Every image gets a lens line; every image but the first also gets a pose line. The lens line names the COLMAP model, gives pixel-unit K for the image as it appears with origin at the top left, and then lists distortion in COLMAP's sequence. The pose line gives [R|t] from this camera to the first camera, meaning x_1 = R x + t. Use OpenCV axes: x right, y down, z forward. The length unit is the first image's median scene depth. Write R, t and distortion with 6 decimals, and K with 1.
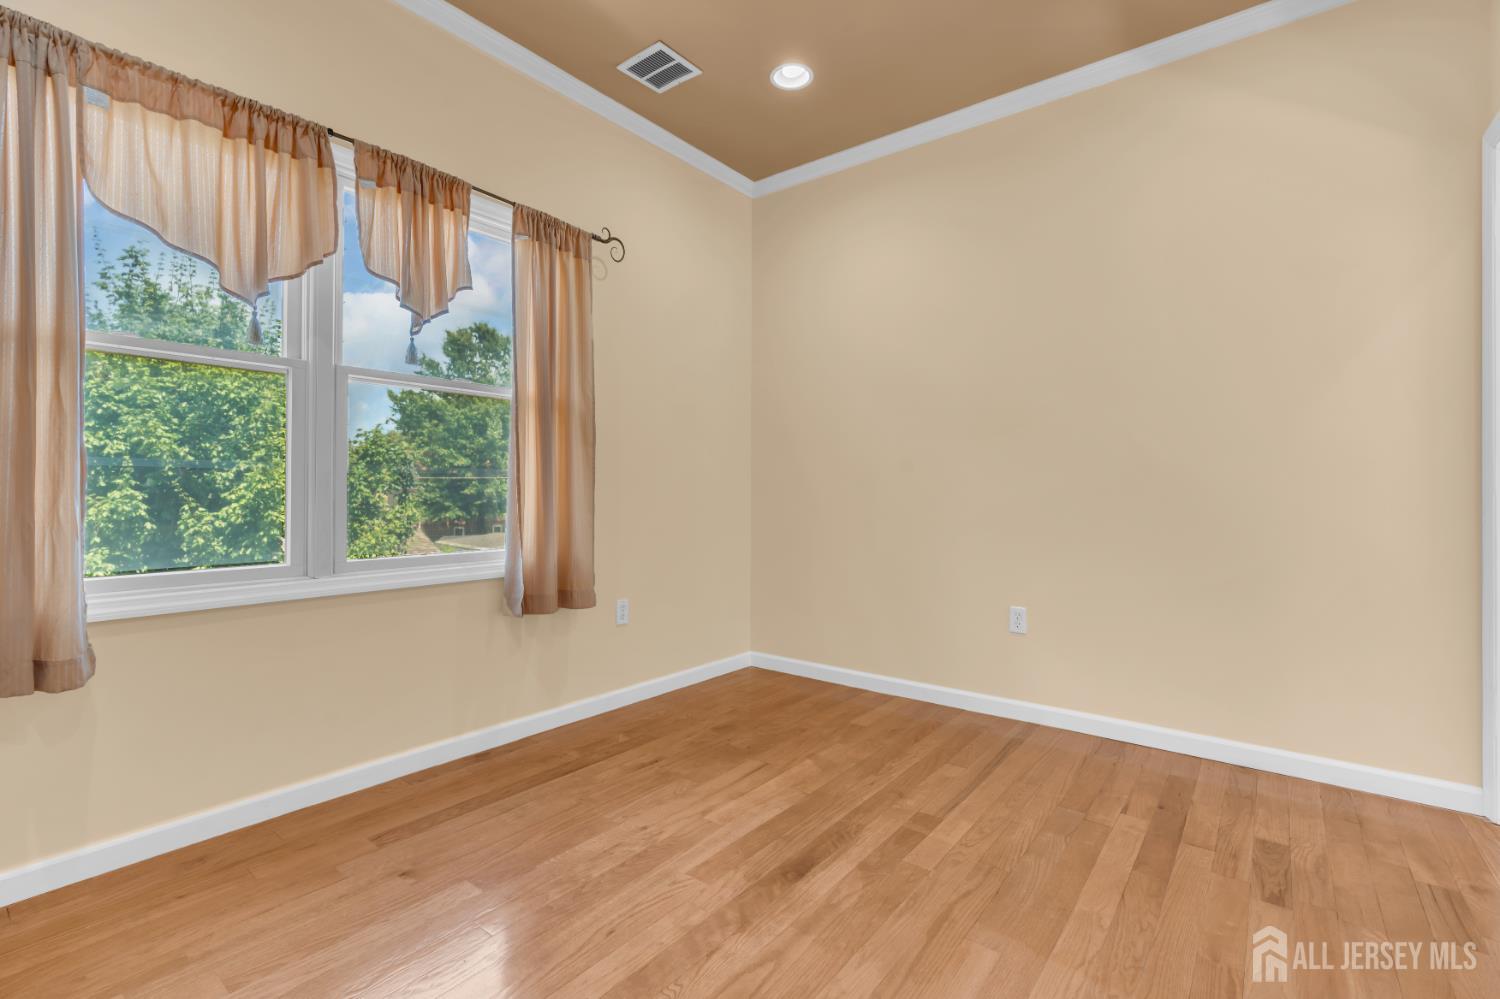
lens RADIAL K [[679.8, 0, 750.7], [0, 679.8, 491.3], [0, 0, 1]] dist [-0.008215, 0.003167]
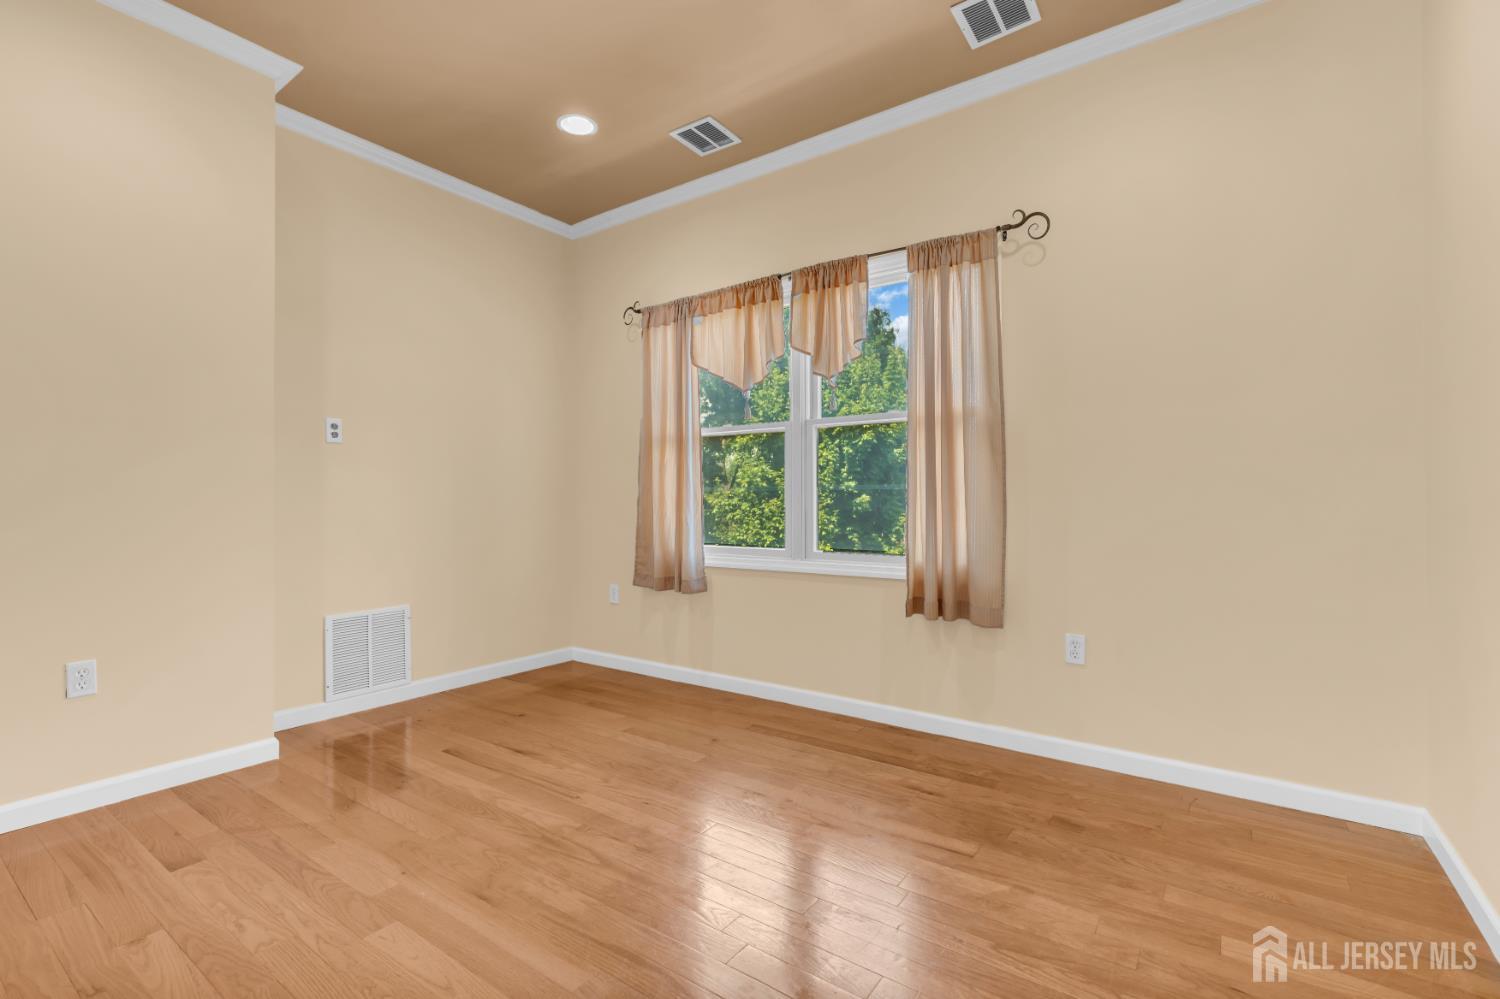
lens RADIAL K [[679.8, 0, 748.9], [0, 679.8, 504.9], [0, 0, 1]] dist [-0.008215, 0.003167]
pose [[0.034828, -0.000482, -0.999393, 0.786295], [0.000851, 1.000000, -0.000452, 0.001948], [0.999393, -0.000834, 0.034828, 0.721829]]
